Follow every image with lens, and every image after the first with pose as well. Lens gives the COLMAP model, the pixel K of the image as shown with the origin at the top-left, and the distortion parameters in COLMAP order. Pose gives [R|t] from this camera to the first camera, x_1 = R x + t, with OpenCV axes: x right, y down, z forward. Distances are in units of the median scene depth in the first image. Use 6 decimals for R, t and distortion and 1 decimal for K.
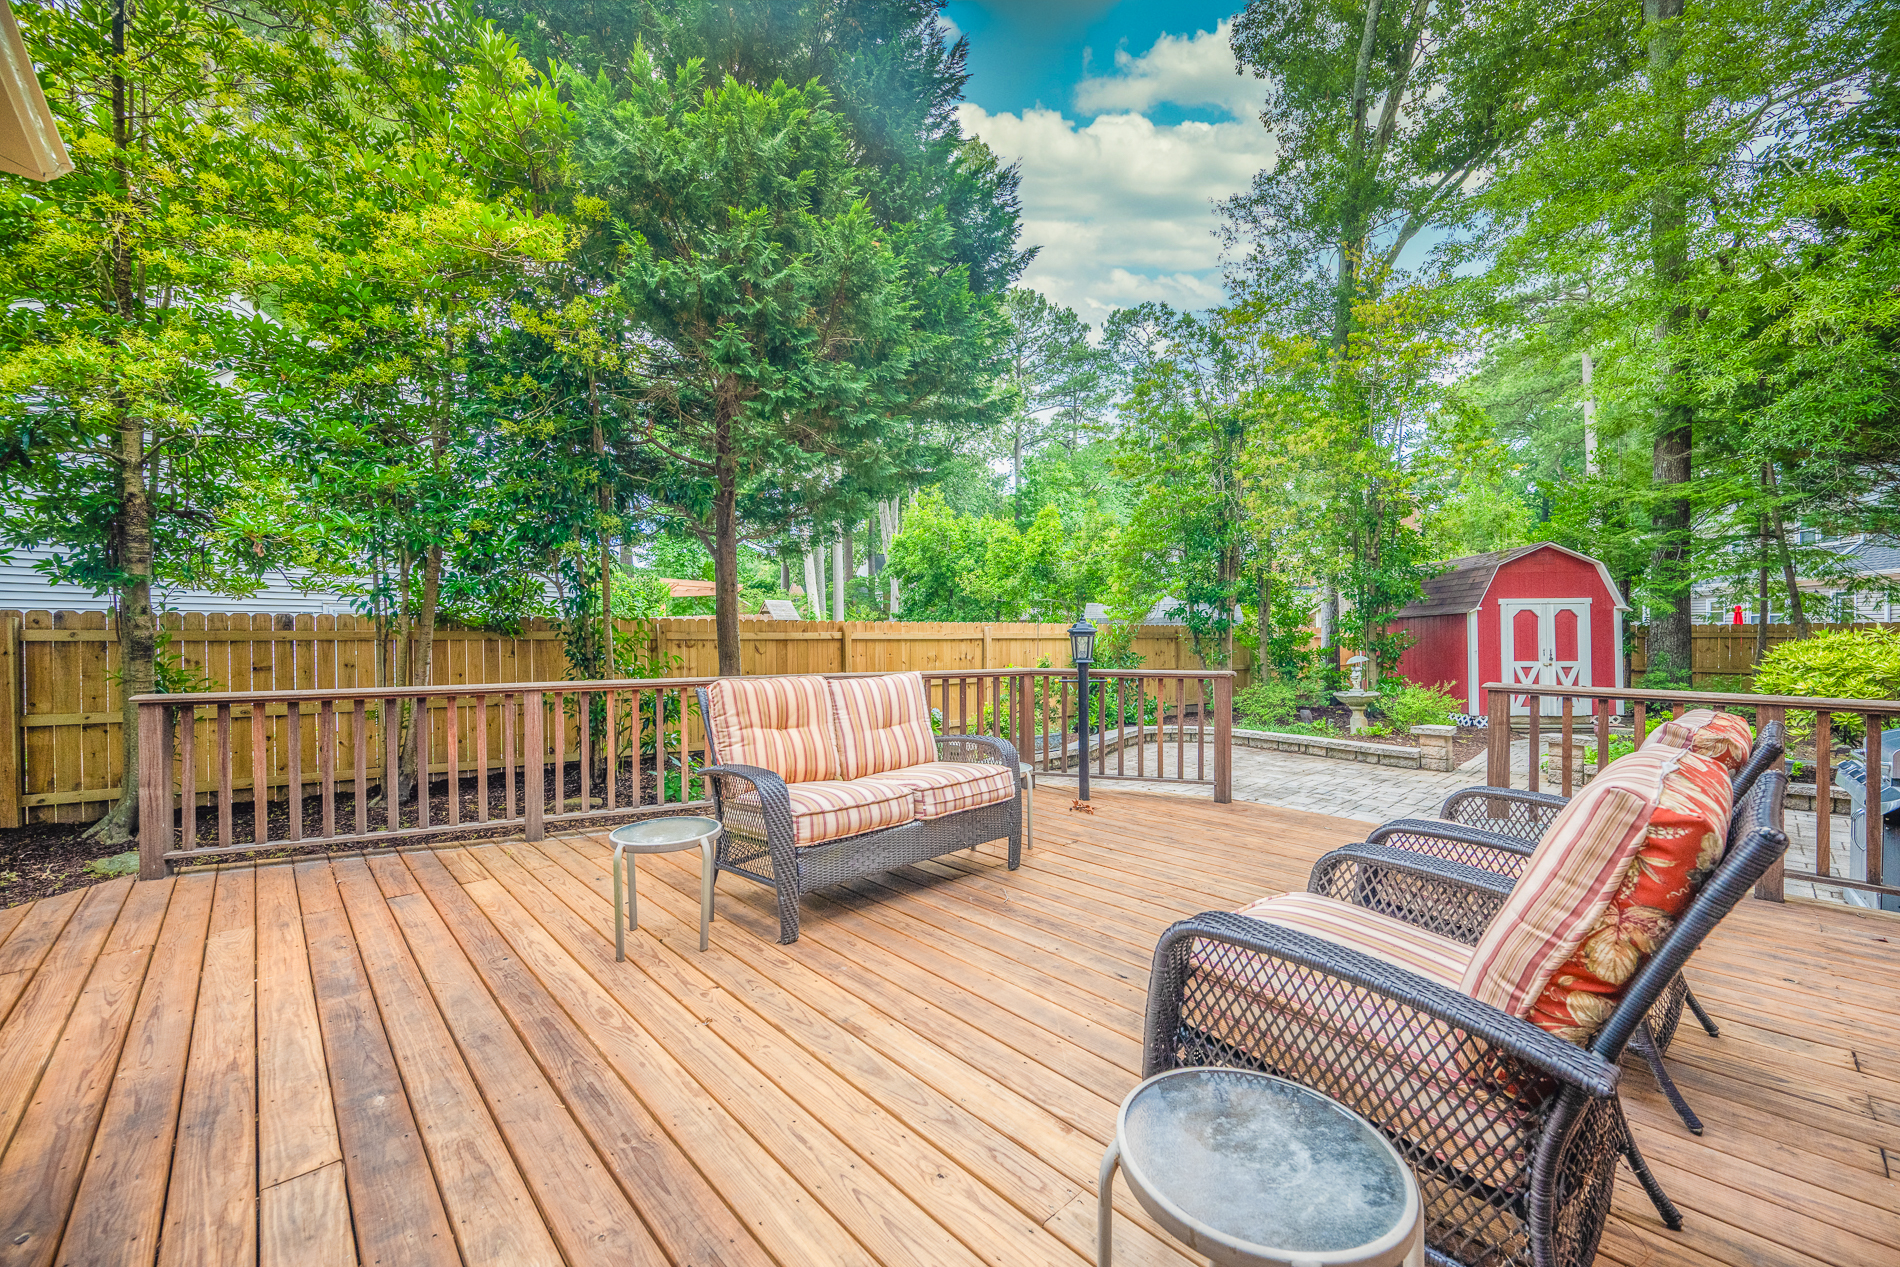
lens RADIAL K [[764.5, 0, 937.2], [0, 764.5, 636.3], [0, 0, 1]] dist [0.002355, -0.000401]
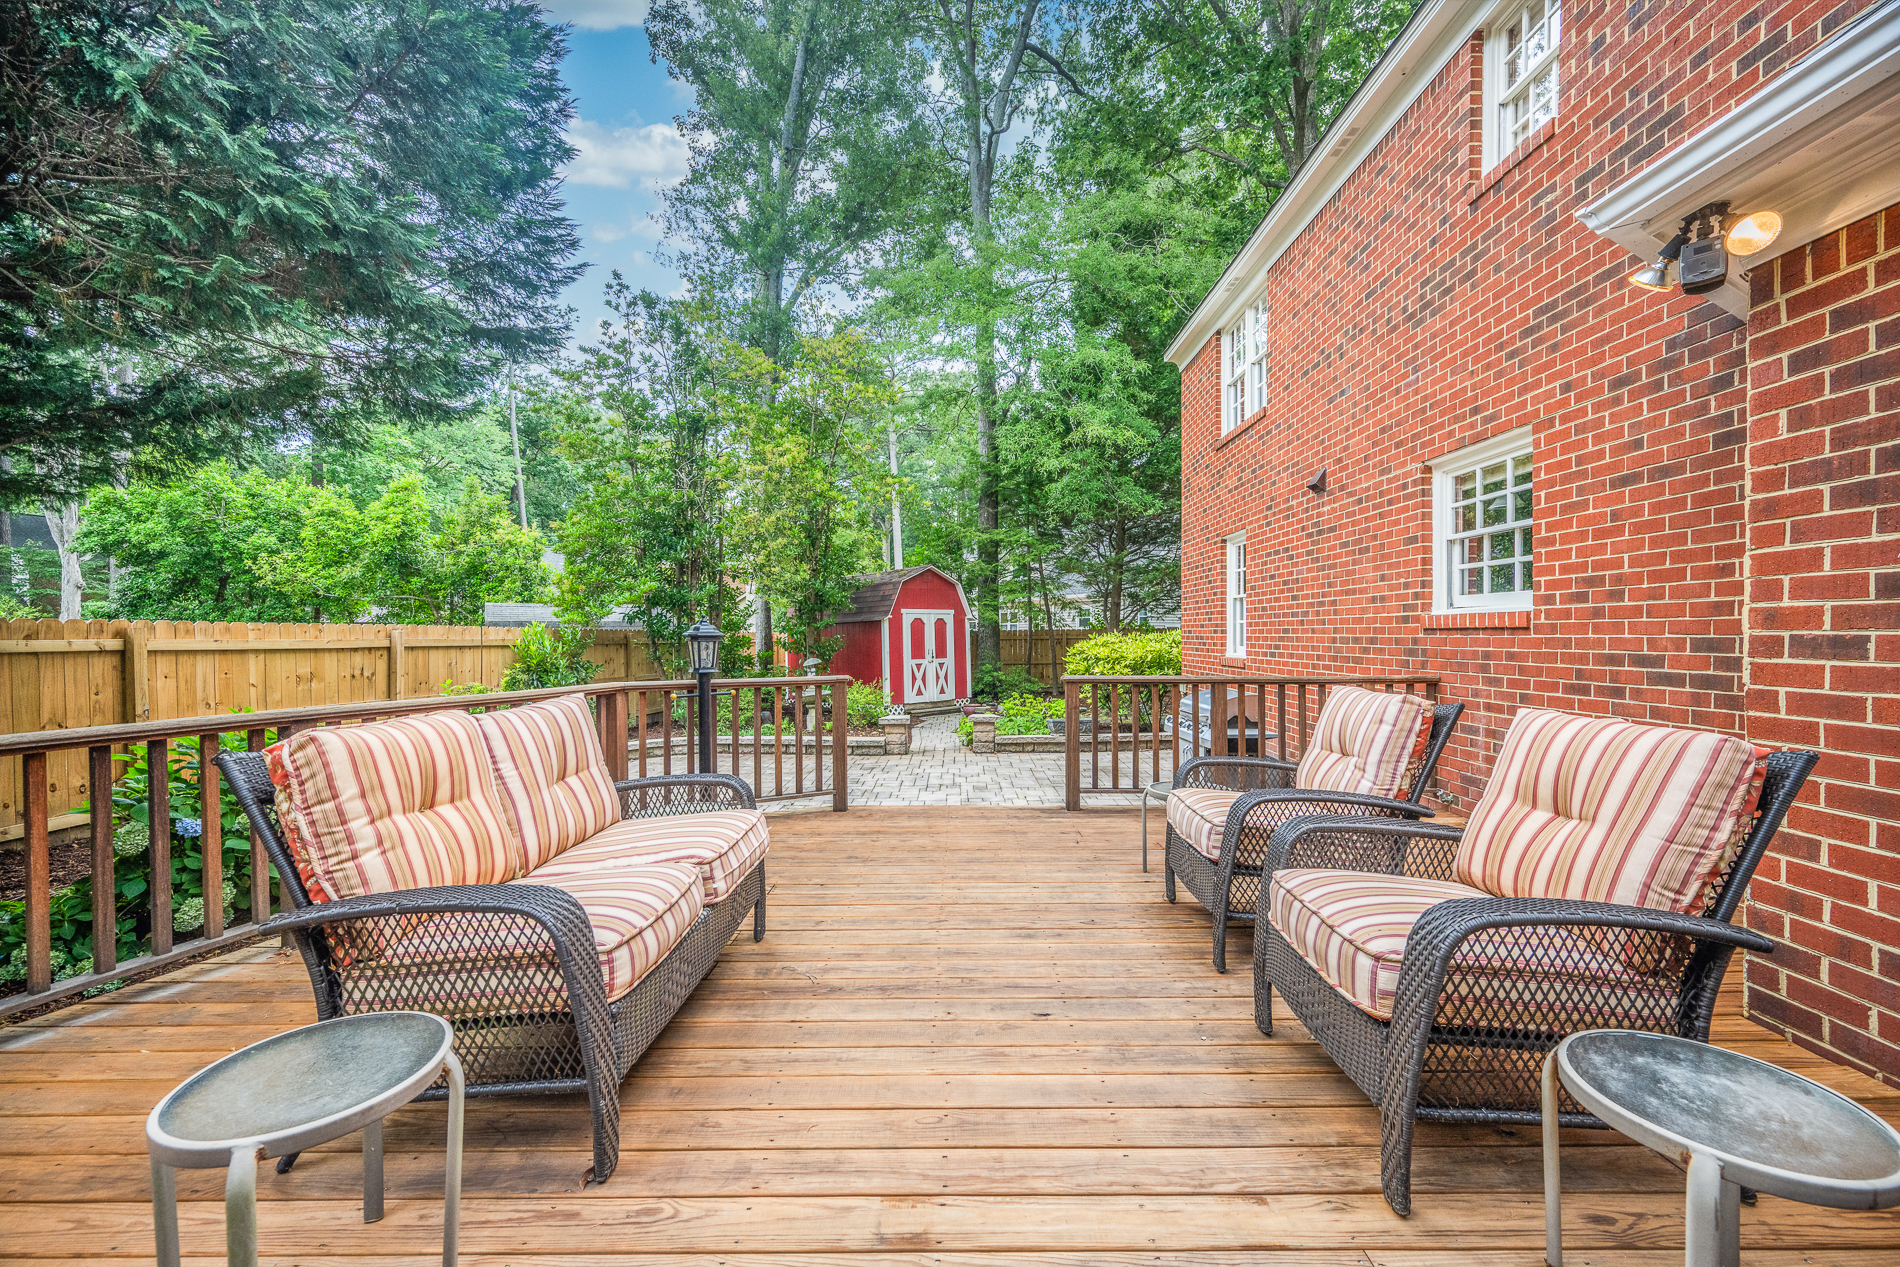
lens RADIAL K [[764.5, 0, 974.5], [0, 764.5, 636.1], [0, 0, 1]] dist [0.002355, -0.000401]
pose [[0.669486, -0.002592, 0.742820, -0.176710], [0.007731, 0.999964, -0.003479, -0.000400], [-0.742784, 0.008072, 0.669482, 0.164571]]
